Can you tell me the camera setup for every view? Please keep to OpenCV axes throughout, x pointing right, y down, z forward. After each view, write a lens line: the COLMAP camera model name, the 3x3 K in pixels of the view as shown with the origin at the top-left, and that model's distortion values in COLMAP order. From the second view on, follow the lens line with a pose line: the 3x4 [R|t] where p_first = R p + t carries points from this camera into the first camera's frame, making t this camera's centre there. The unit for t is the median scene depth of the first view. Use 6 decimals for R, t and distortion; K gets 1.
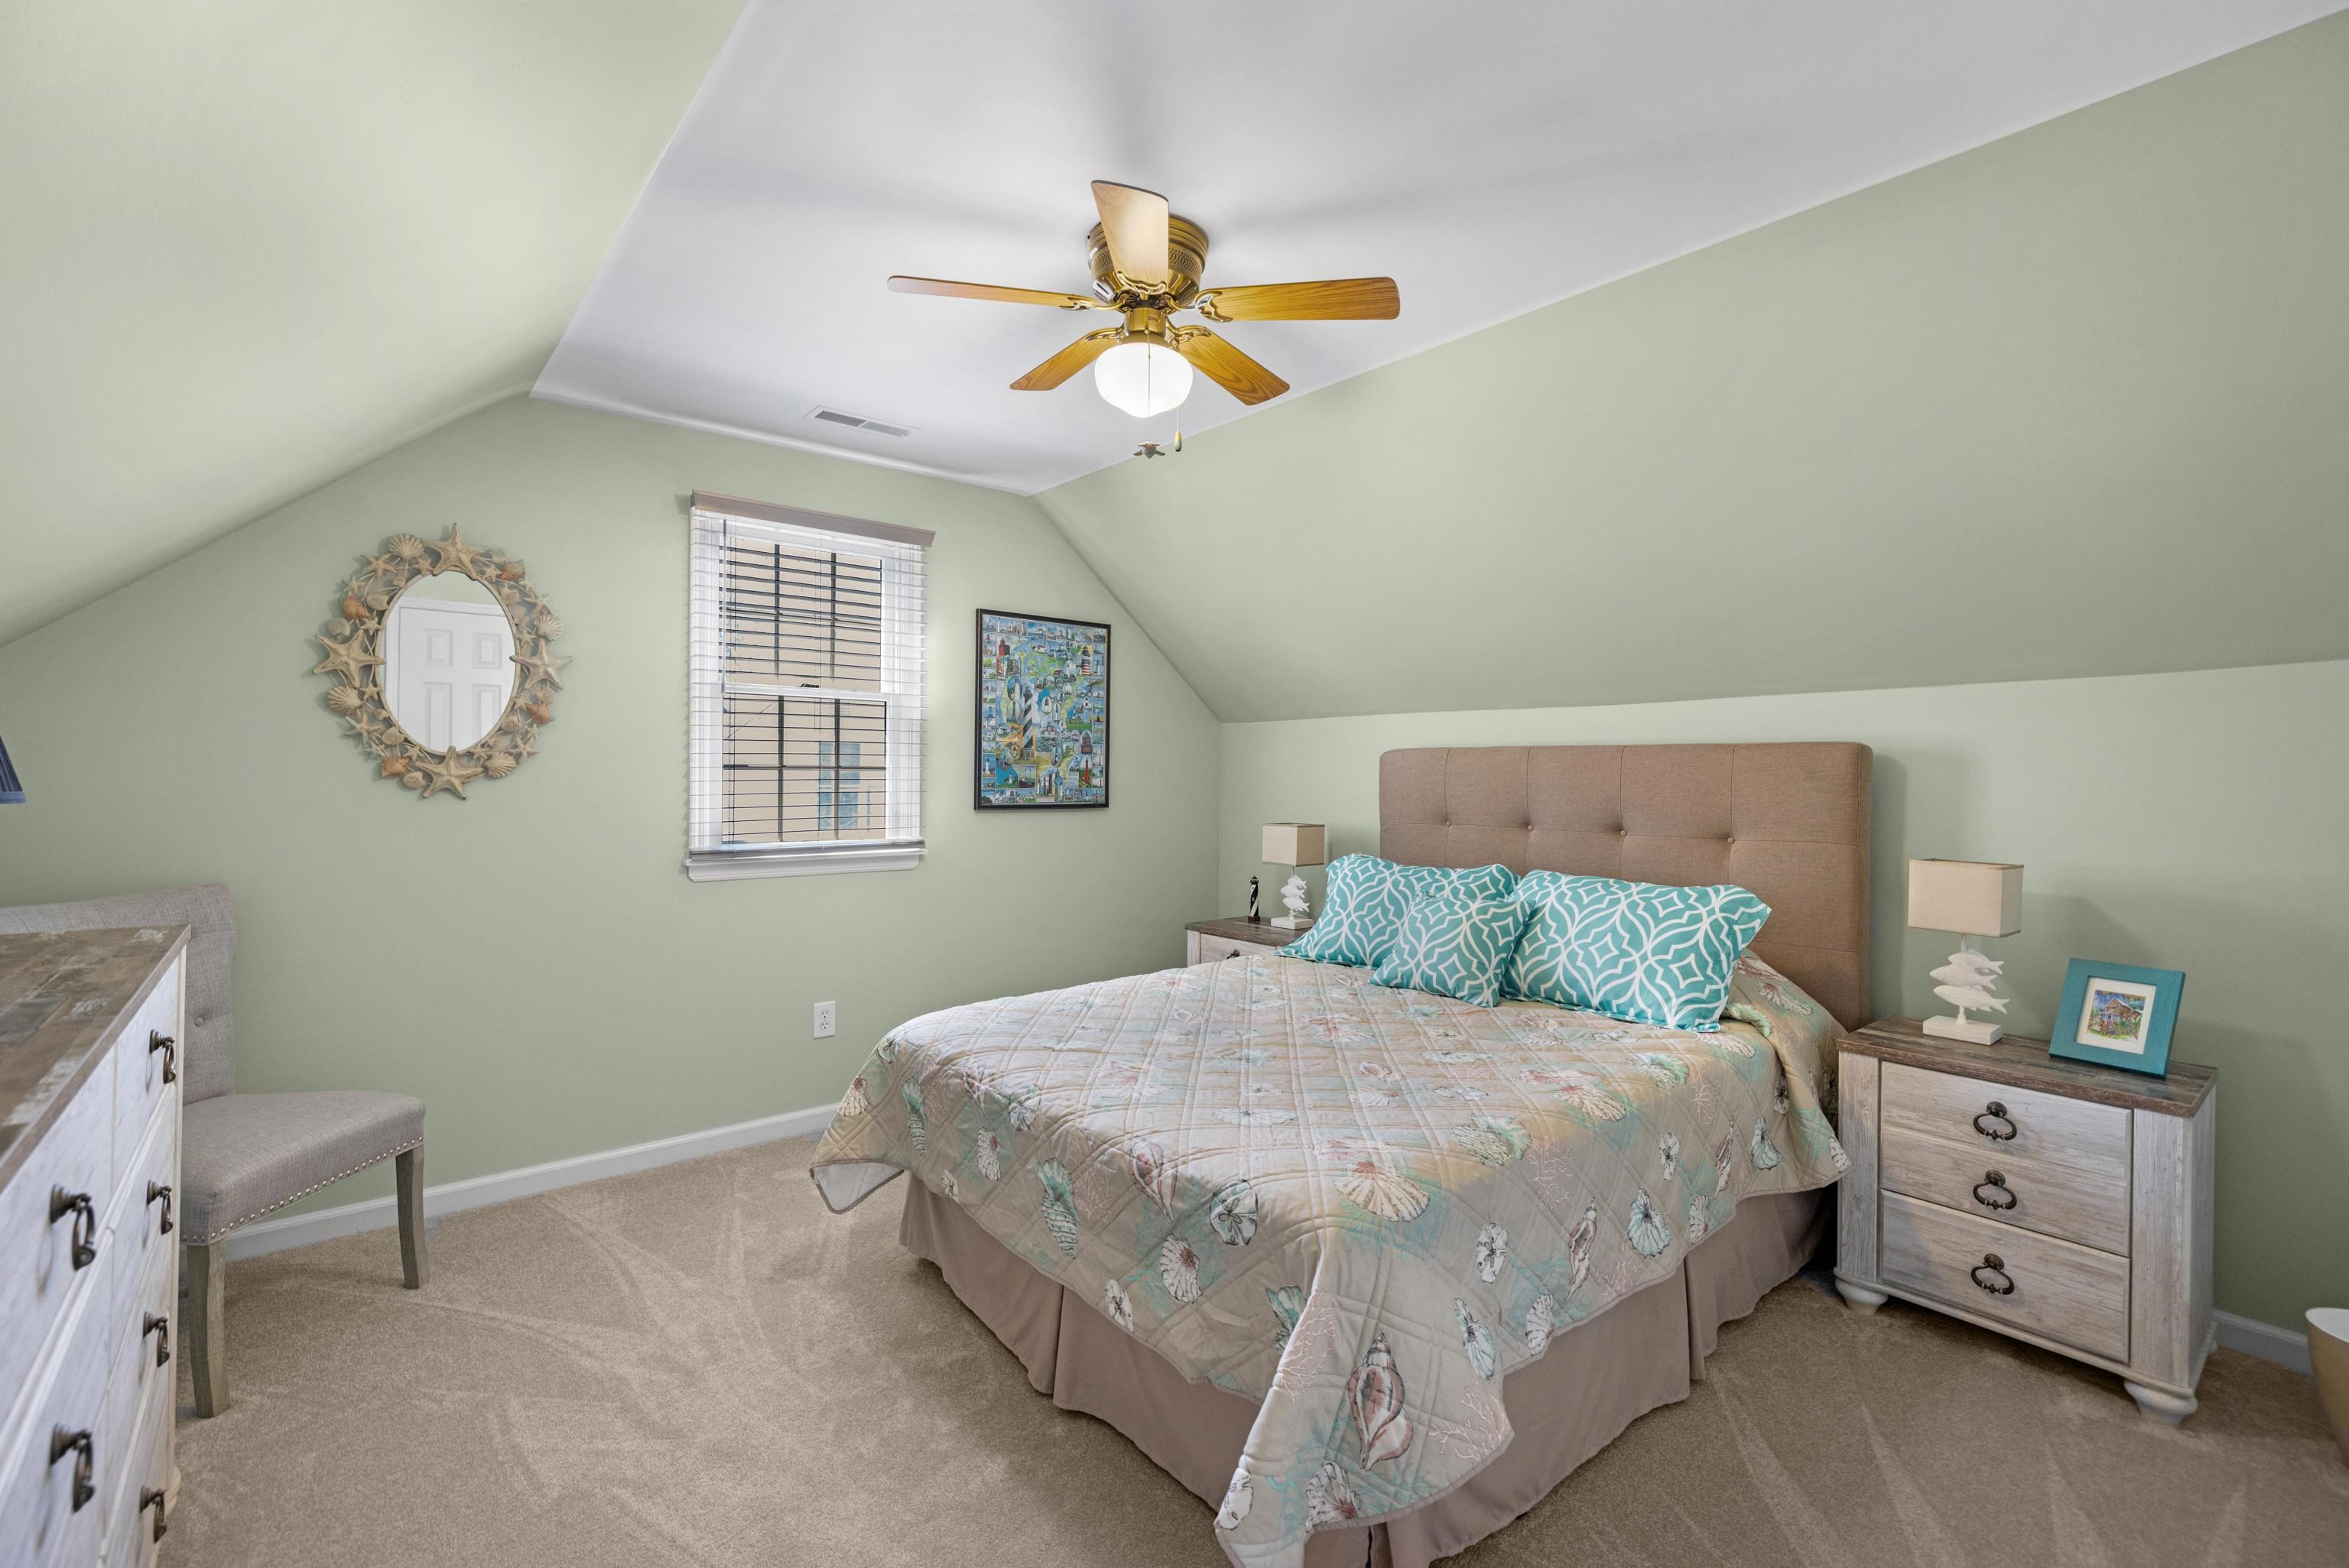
lens RADIAL K [[1024.5, 0, 1174.7], [0, 1024.5, 766.9], [0, 0, 1]] dist [-0.002404, 0.001724]
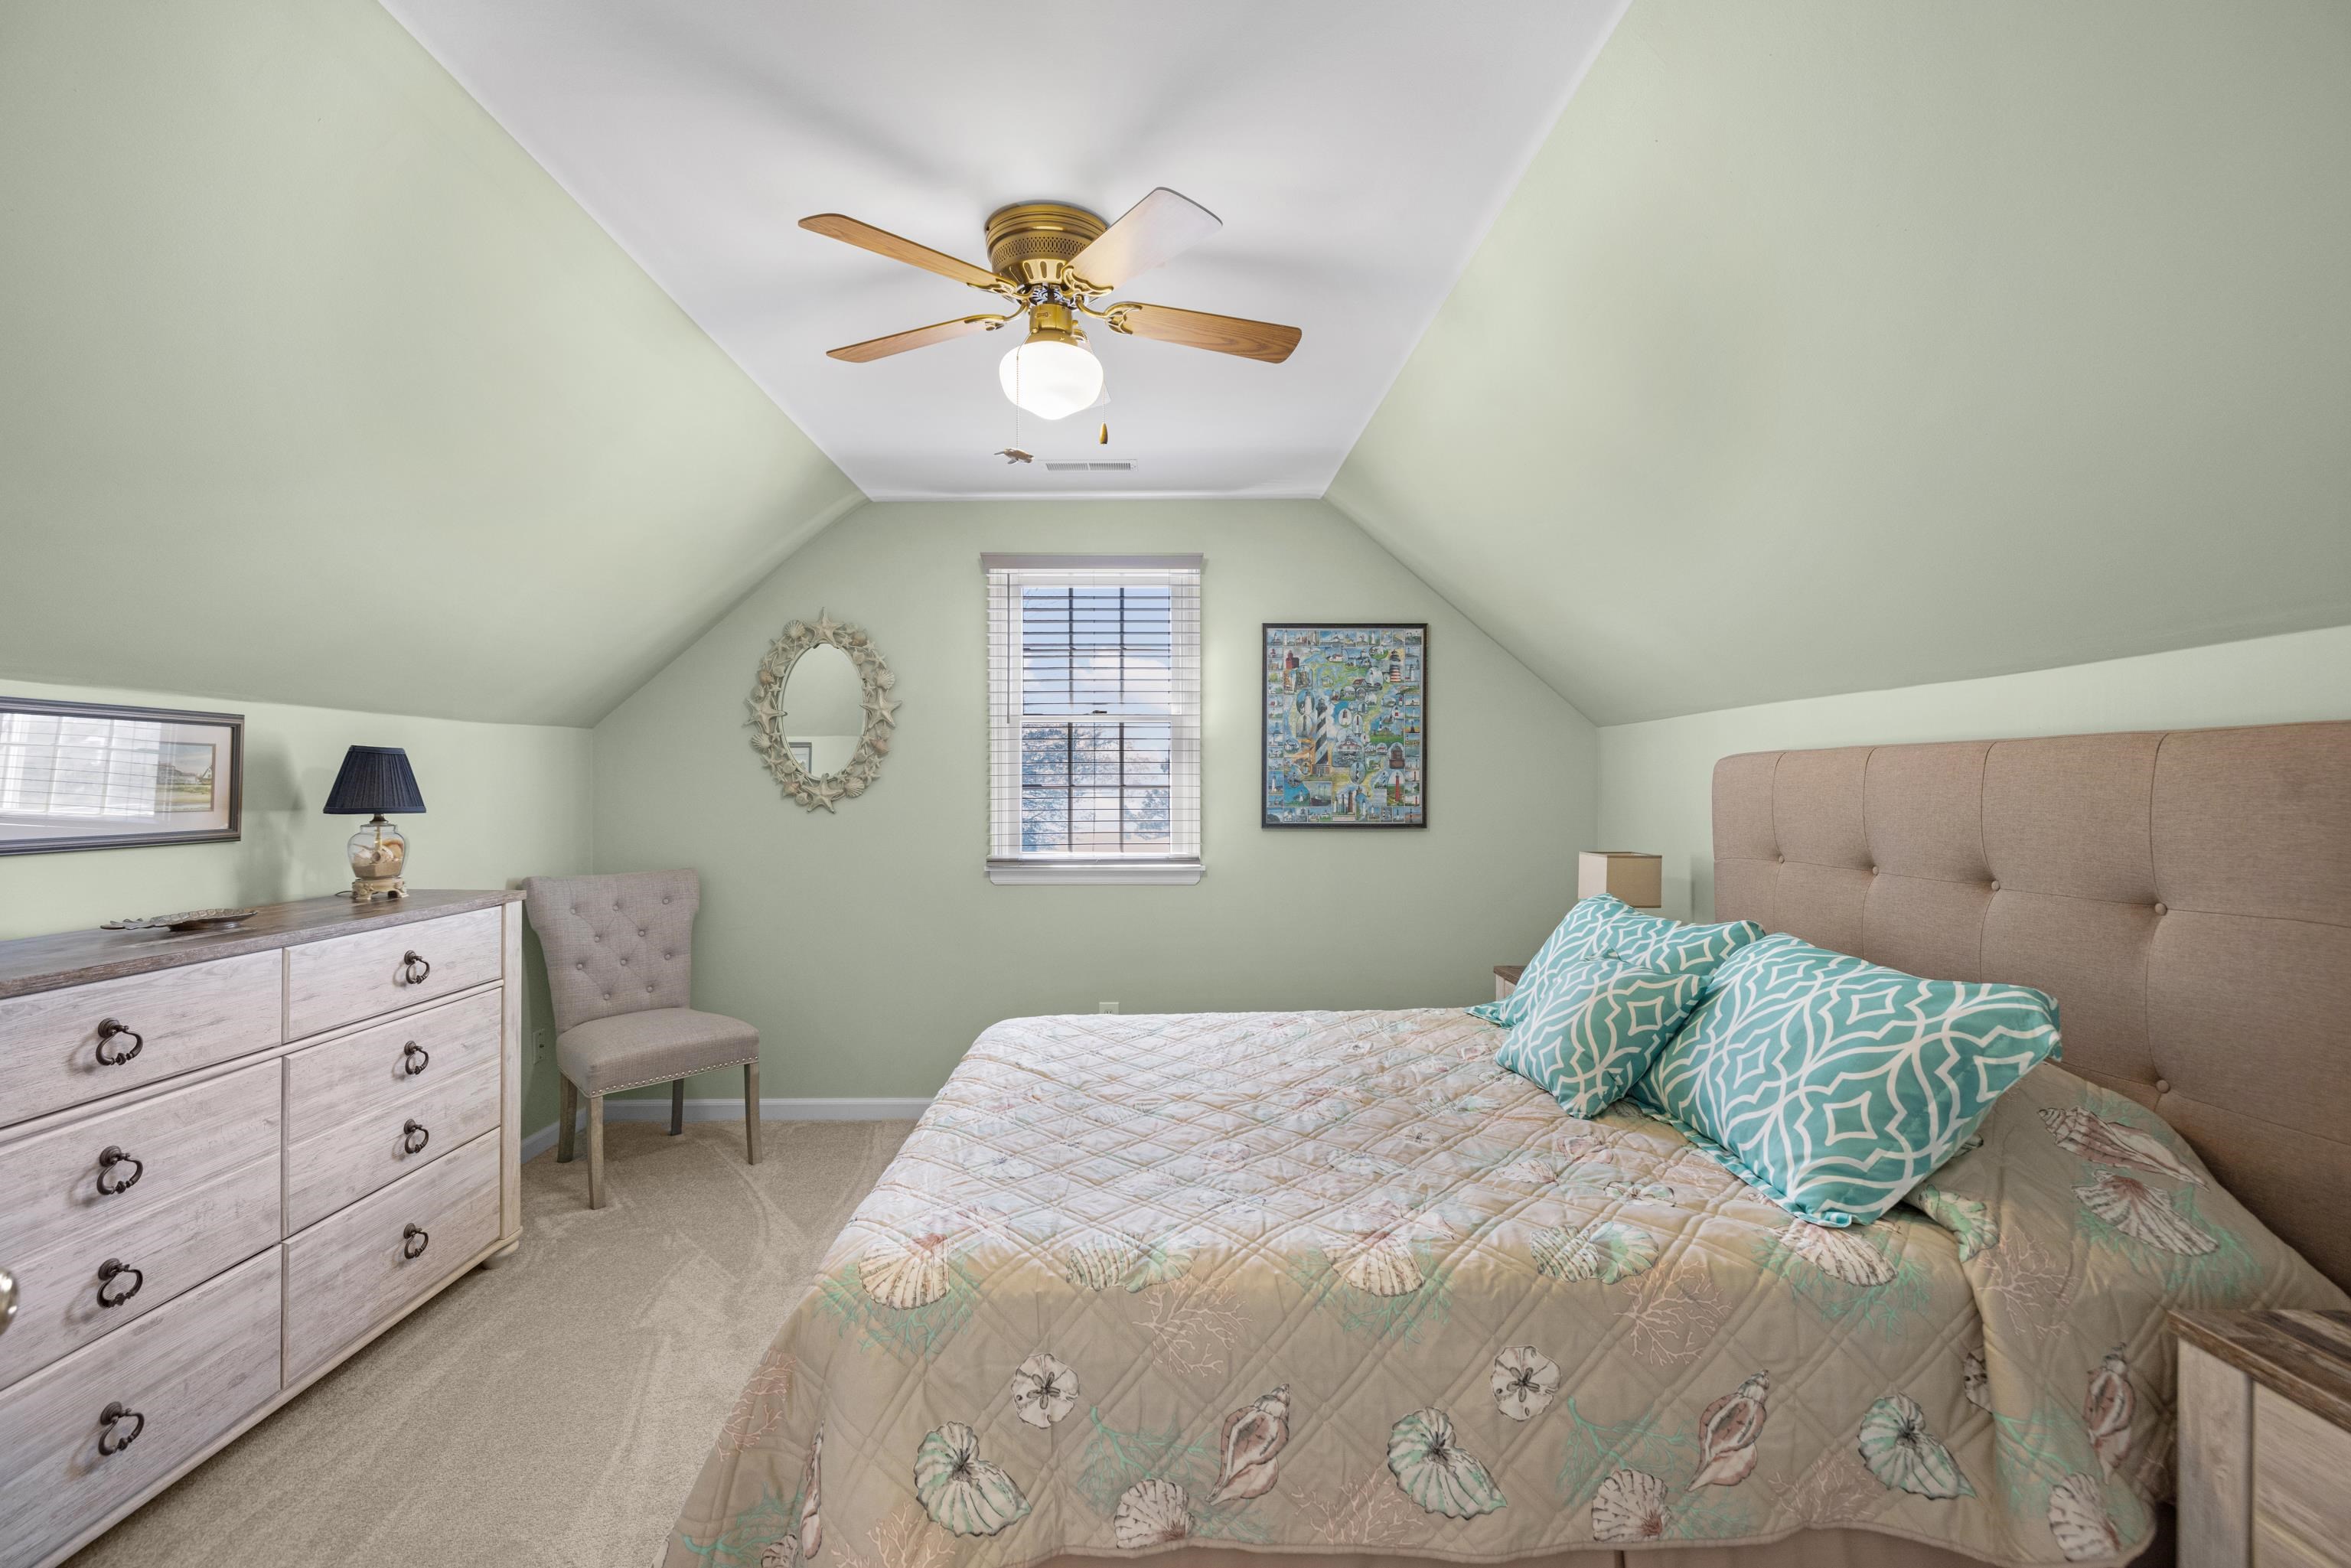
lens RADIAL K [[1025.5, 0, 1162.7], [0, 1025.5, 790.3], [0, 0, 1]] dist [-0.002404, 0.001724]
pose [[0.769445, -0.005500, -0.638690, 0.497922], [0.010449, 0.999937, 0.003978, 0.001023], [0.638628, -0.009735, 0.769454, 0.248014]]
